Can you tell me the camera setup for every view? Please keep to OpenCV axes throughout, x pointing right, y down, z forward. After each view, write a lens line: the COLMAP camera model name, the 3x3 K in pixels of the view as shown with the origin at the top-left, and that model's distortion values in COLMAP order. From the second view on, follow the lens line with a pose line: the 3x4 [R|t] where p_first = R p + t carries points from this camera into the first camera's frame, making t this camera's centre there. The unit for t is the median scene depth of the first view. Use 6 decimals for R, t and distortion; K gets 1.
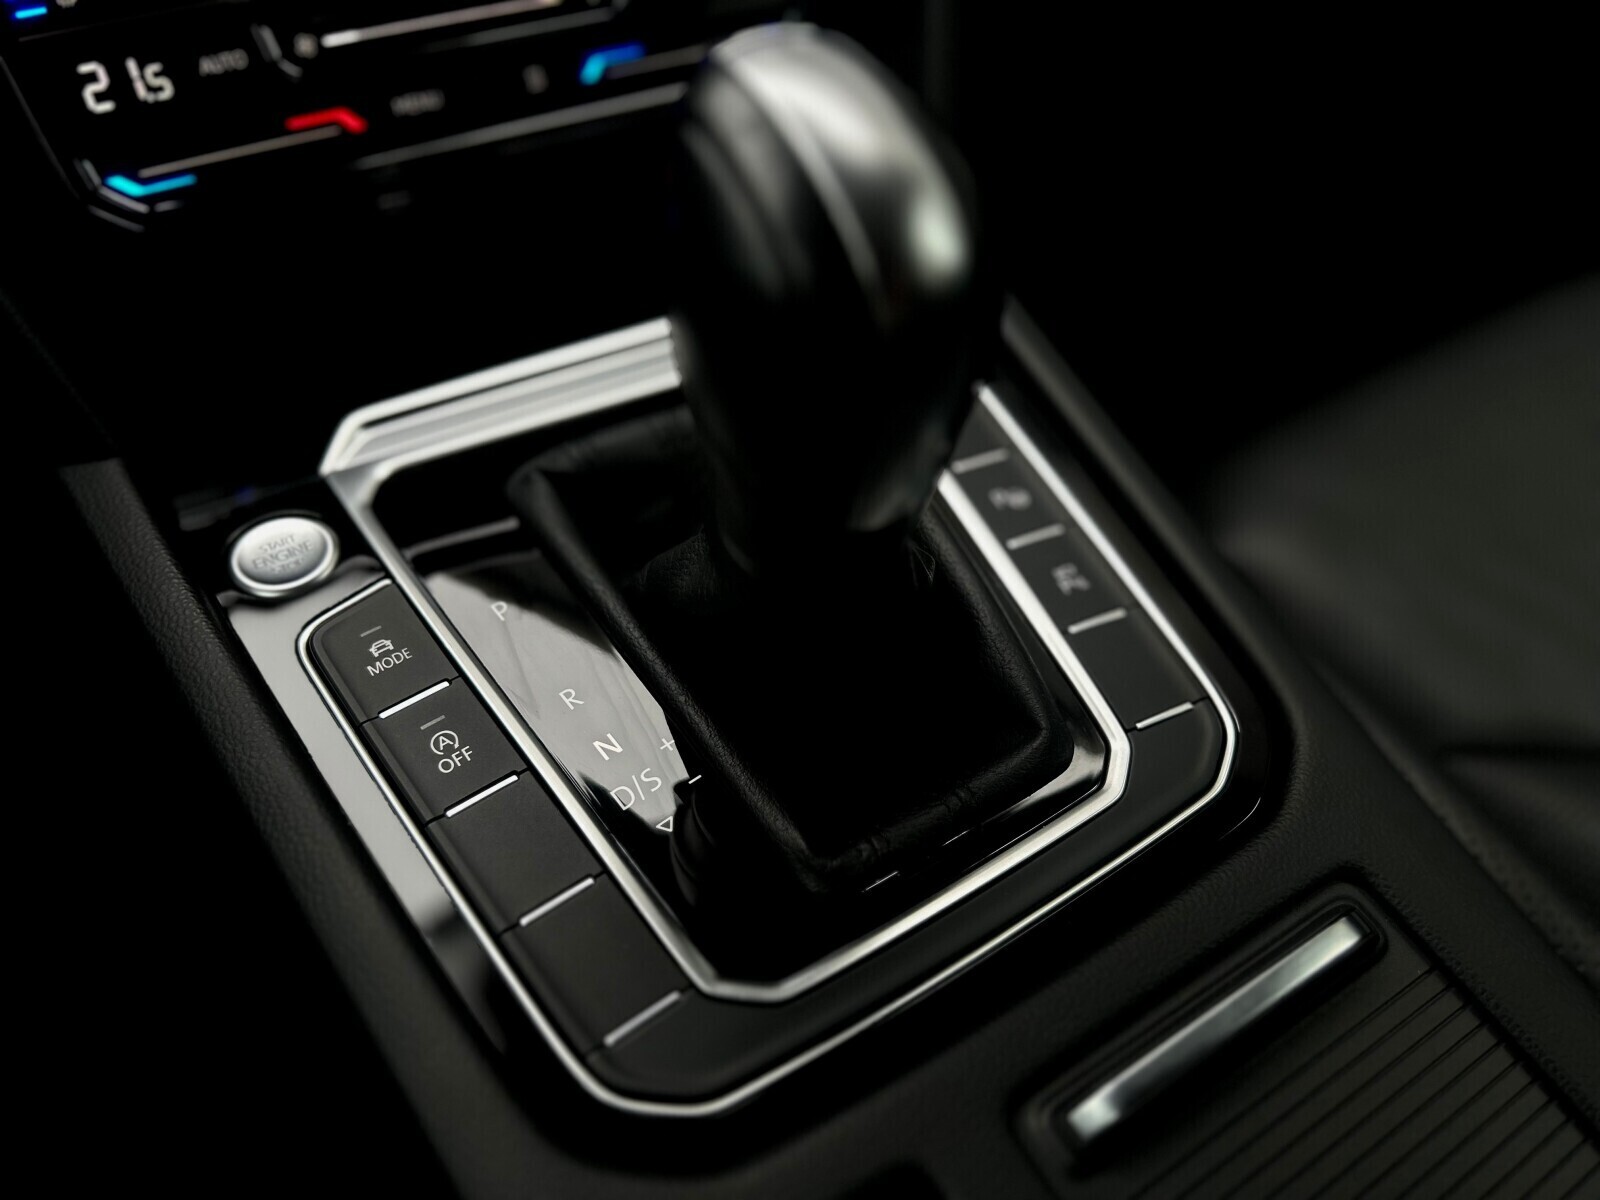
lens RADIAL K [[1209.6, 0, 808.3], [0, 1209.6, 597.6], [0, 0, 1]] dist [0.034411, -0.065910]
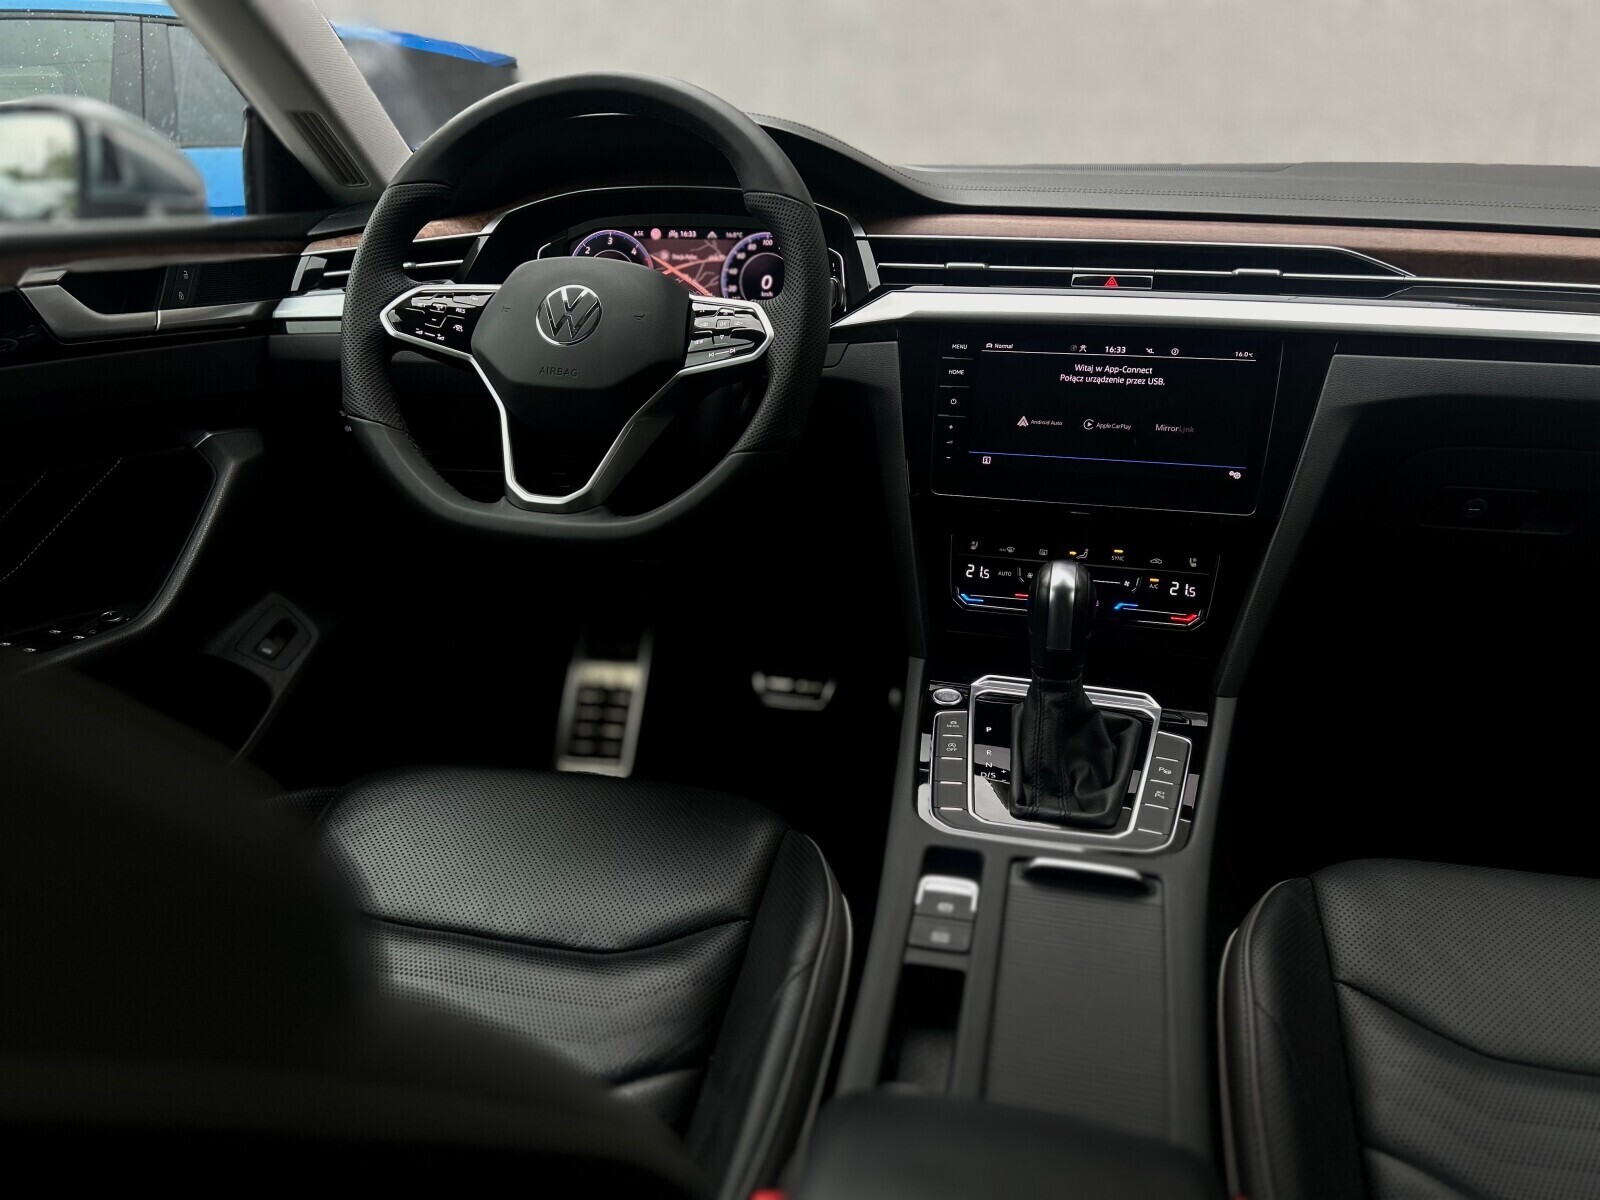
lens RADIAL K [[1209.6, 0, 802.7], [0, 1209.6, 616.2], [0, 0, 1]] dist [0.034411, -0.065910]
pose [[0.684086, 0.252755, -0.684208, 1.569102], [-0.503187, 0.842619, -0.191823, 0.632684], [0.528043, 0.475508, 0.703607, -1.731602]]
